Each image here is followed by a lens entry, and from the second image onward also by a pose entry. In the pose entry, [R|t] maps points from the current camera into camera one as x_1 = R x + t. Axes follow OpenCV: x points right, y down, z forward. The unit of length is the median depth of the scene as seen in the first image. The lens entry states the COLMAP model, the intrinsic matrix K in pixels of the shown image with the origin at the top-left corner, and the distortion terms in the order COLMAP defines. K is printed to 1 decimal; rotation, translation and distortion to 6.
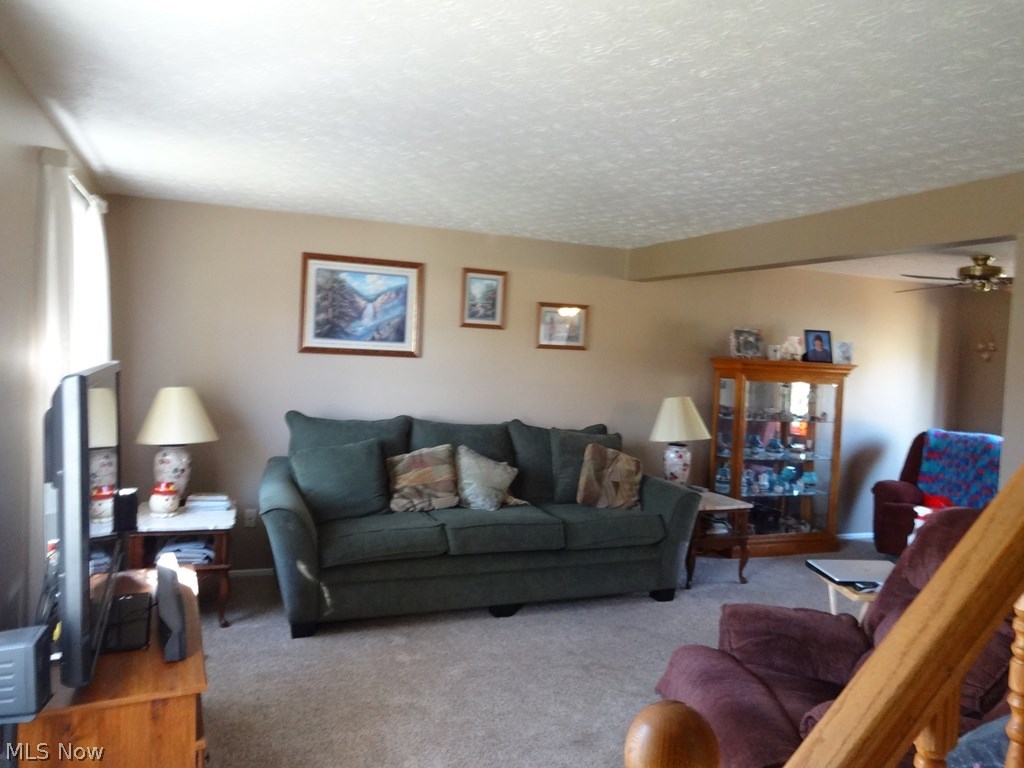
lens RADIAL K [[741.5, 0, 512.0], [0, 741.5, 384.0], [0, 0, 1]] dist [-0.000087, -0.000201]
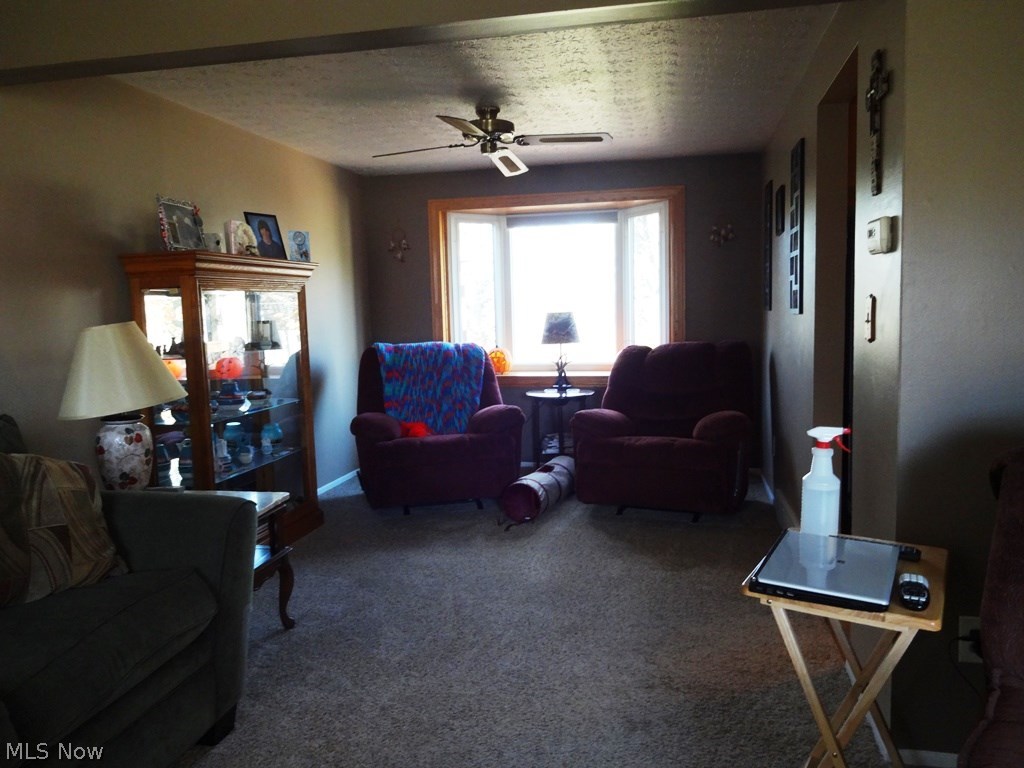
lens RADIAL K [[756.1, 0, 512.0], [0, 756.1, 384.0], [0, 0, 1]] dist [-0.038224, 0.001213]
pose [[0.565623, -0.149301, 0.811036, -0.039098], [0.088424, 0.988785, 0.120354, 0.021271], [-0.819909, 0.003640, 0.572482, 0.488121]]
